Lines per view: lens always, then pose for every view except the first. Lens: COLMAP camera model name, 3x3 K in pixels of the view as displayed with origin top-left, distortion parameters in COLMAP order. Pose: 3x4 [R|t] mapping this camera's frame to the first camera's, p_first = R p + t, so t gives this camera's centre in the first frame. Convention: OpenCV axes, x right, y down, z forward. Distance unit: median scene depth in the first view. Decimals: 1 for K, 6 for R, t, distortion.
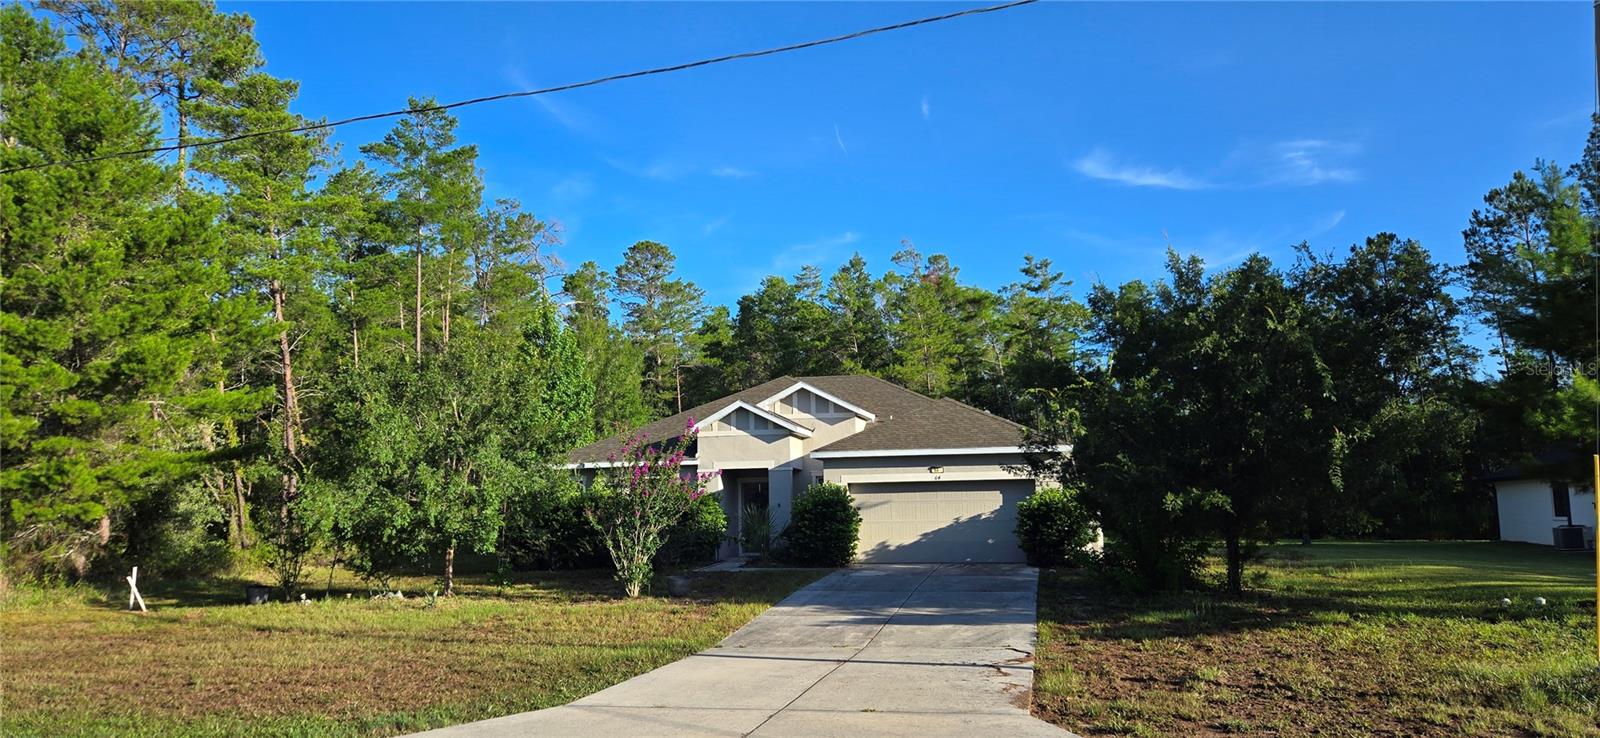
lens RADIAL K [[1159.8, 0, 836.3], [0, 1159.8, 450.5], [0, 0, 1]] dist [0.070960, -0.004577]
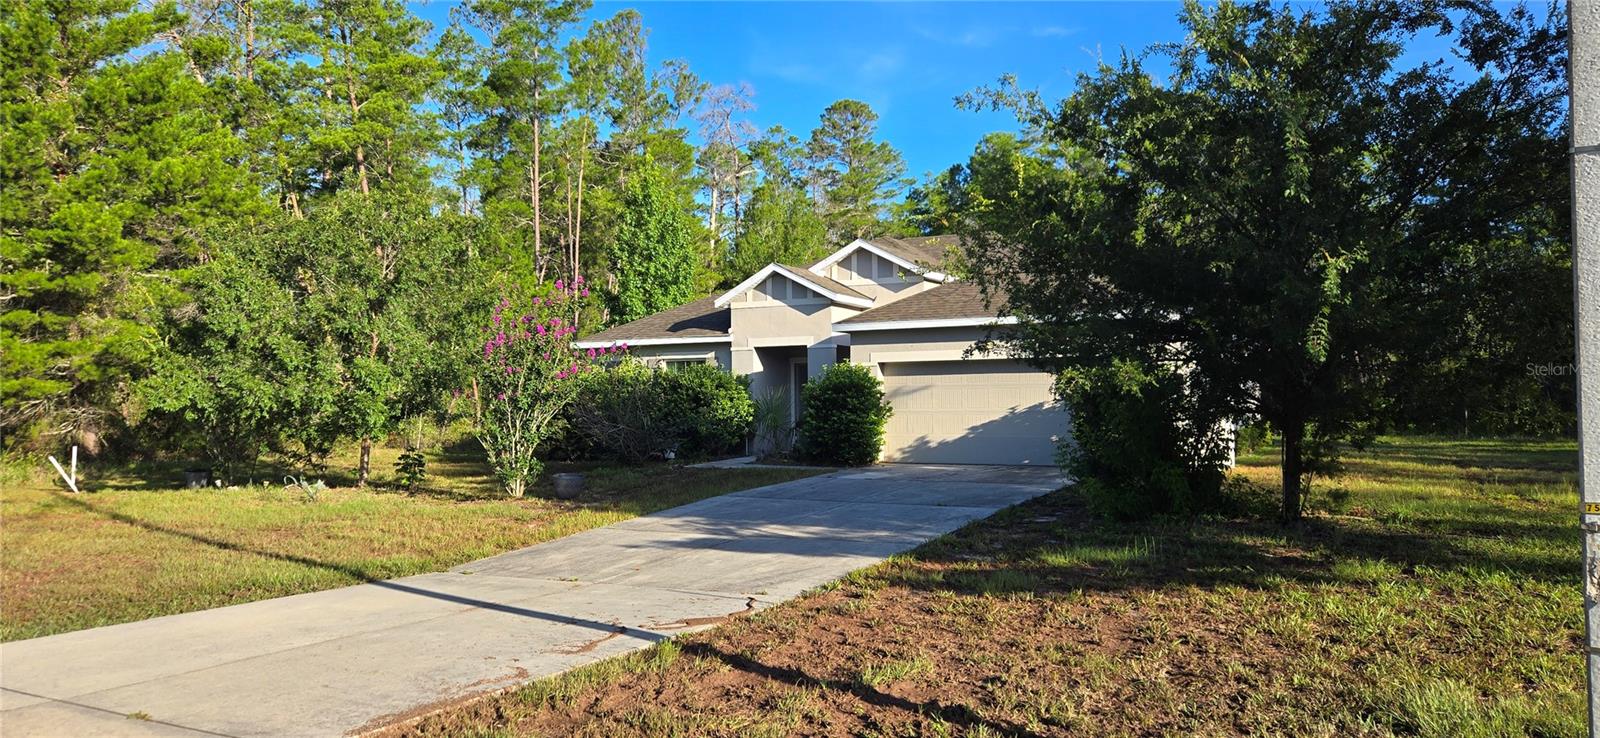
lens RADIAL K [[1159.8, 0, 836.3], [0, 1159.8, 450.5], [0, 0, 1]] dist [0.070960, -0.004577]
pose [[0.949490, 0.022523, -0.312989, 0.221964], [0.007056, 0.995636, 0.093052, 0.012988], [0.313719, -0.090560, 0.945187, 0.215834]]
